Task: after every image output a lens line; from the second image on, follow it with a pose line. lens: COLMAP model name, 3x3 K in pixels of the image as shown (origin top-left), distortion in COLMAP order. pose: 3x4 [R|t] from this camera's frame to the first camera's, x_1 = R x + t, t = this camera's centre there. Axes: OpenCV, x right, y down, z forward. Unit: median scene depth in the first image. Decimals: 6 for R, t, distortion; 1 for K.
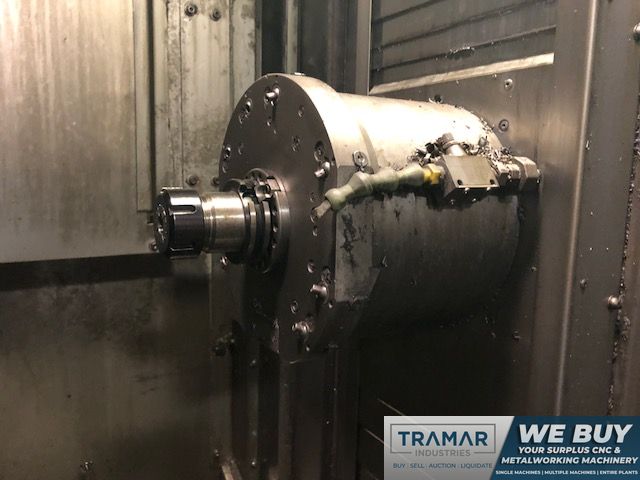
lens RADIAL K [[526.5, 0, 320.0], [0, 526.5, 240.0], [0, 0, 1]] dist [0.003735, -0.002804]
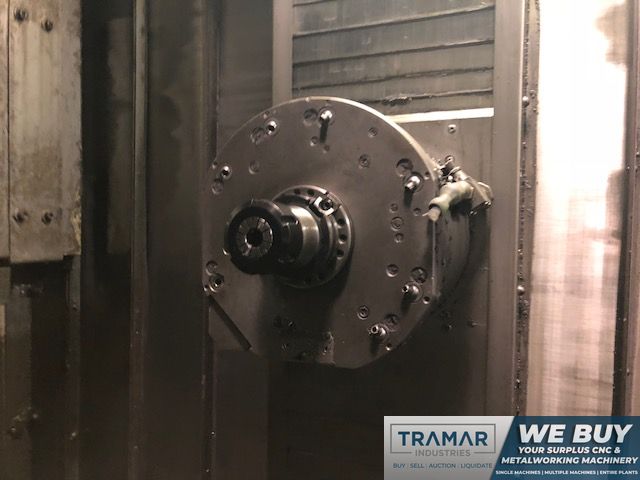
lens RADIAL K [[526.5, 0, 320.0], [0, 526.5, 240.0], [0, 0, 1]] dist [0.003735, -0.002804]
pose [[0.821663, -0.026405, 0.569362, -0.338261], [0.082857, 0.993849, -0.073483, 0.023578], [-0.563919, 0.107554, 0.818796, 0.076941]]
